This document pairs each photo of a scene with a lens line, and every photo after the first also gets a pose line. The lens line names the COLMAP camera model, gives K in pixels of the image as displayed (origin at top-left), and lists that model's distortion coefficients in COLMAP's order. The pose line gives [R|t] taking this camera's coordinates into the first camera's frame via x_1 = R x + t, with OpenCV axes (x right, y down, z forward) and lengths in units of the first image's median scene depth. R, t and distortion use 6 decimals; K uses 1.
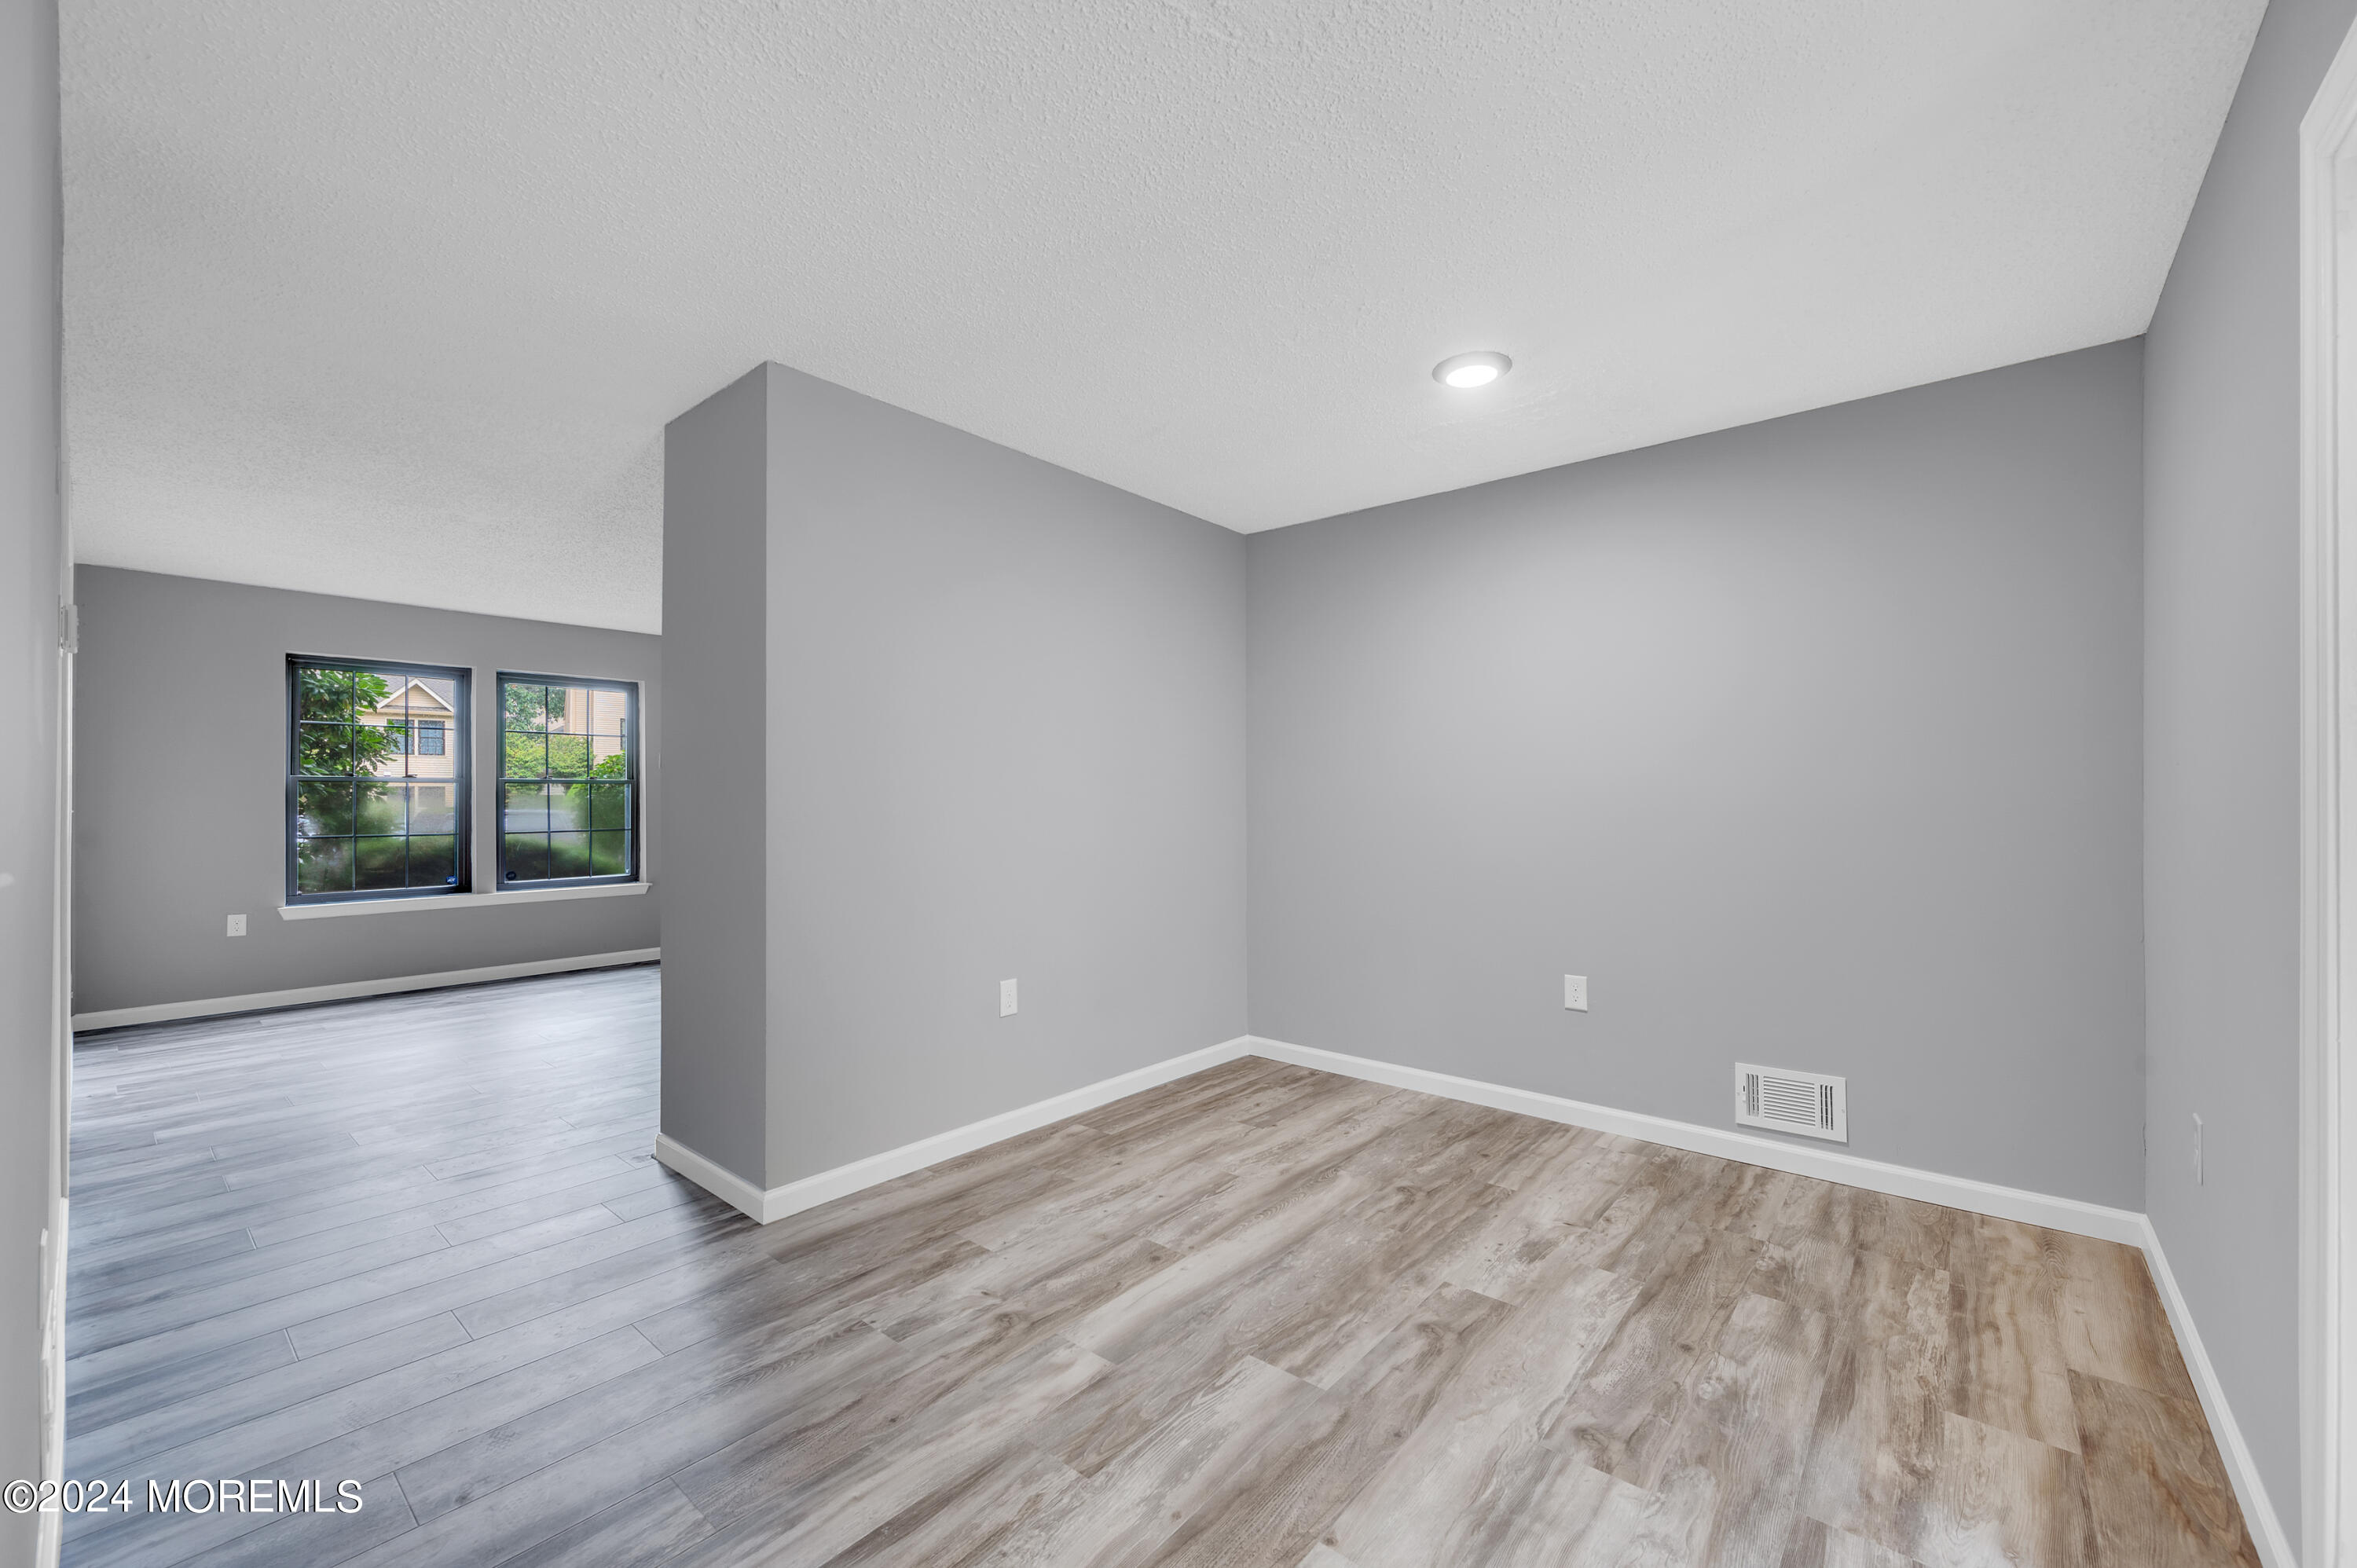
lens RADIAL K [[936.4, 0, 1179.9], [0, 936.4, 782.7], [0, 0, 1]] dist [-0.000205, 0.000044]
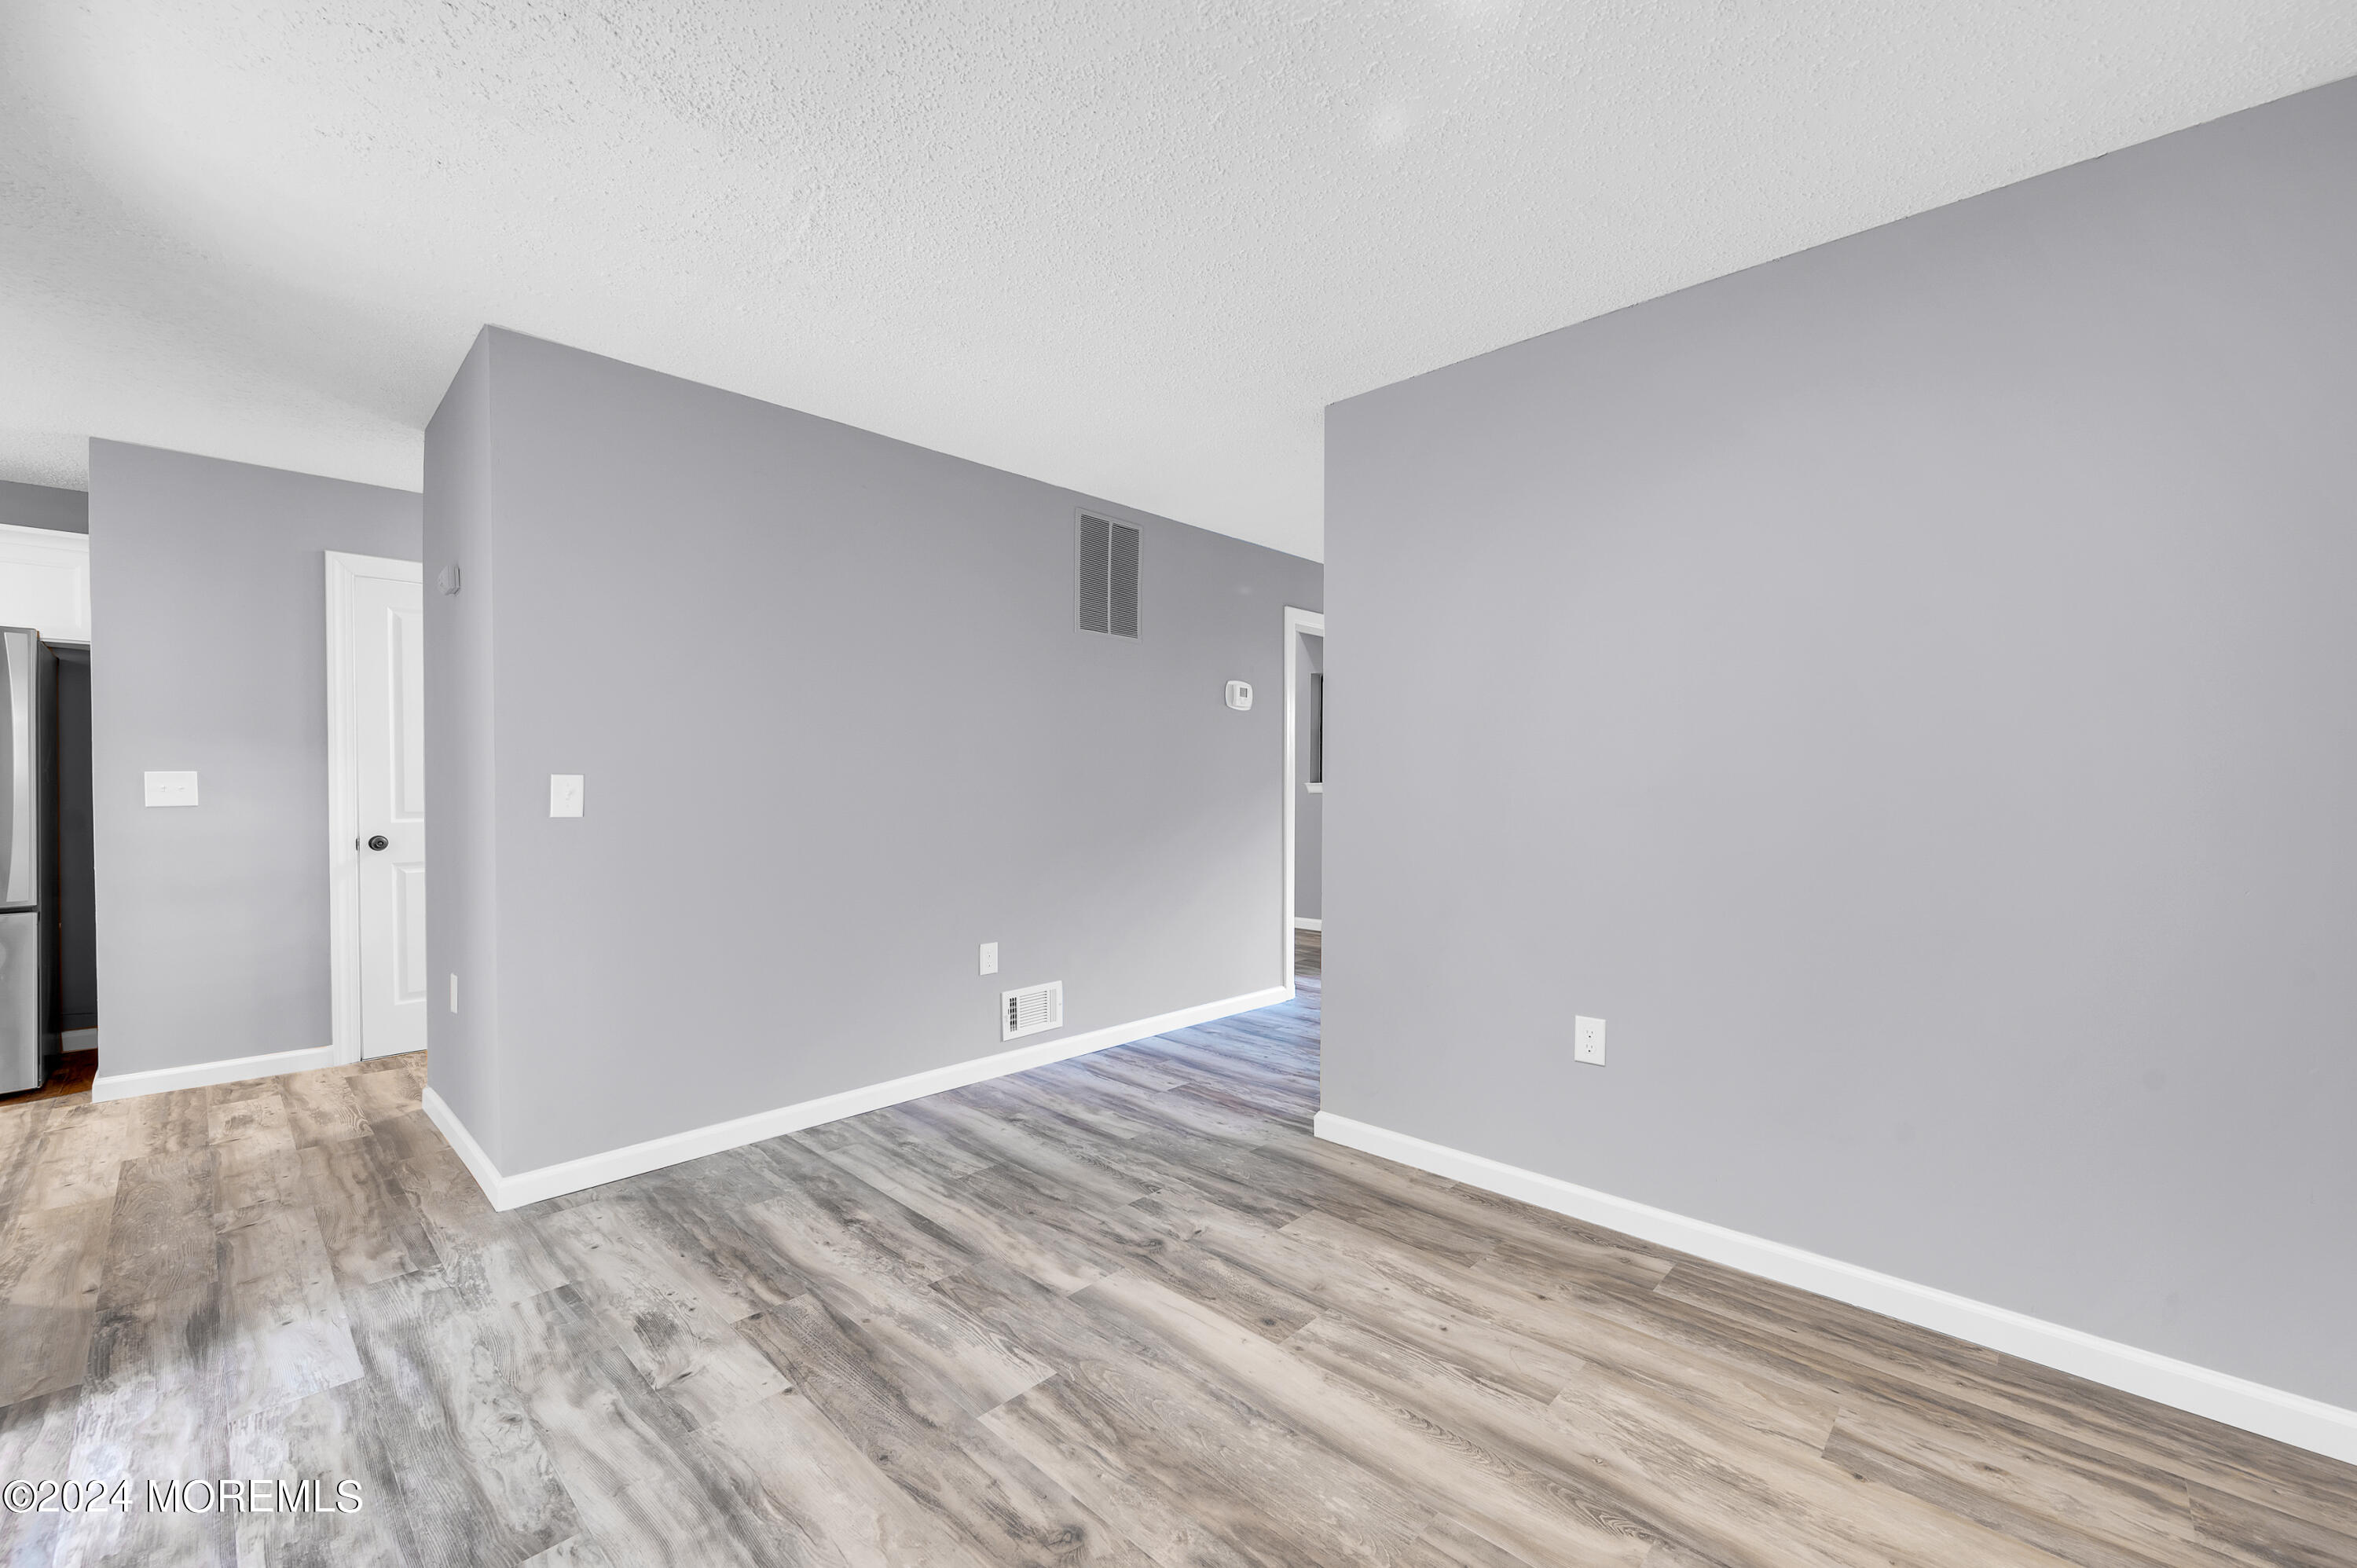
lens RADIAL K [[941.4, 0, 1177.0], [0, 941.4, 807.2], [0, 0, 1]] dist [-0.001079, 0.000091]
pose [[-0.055132, 0.027427, -0.998102, 0.888676], [0.014735, 0.999536, 0.026652, 0.020905], [0.998370, -0.013238, -0.055510, 1.058379]]
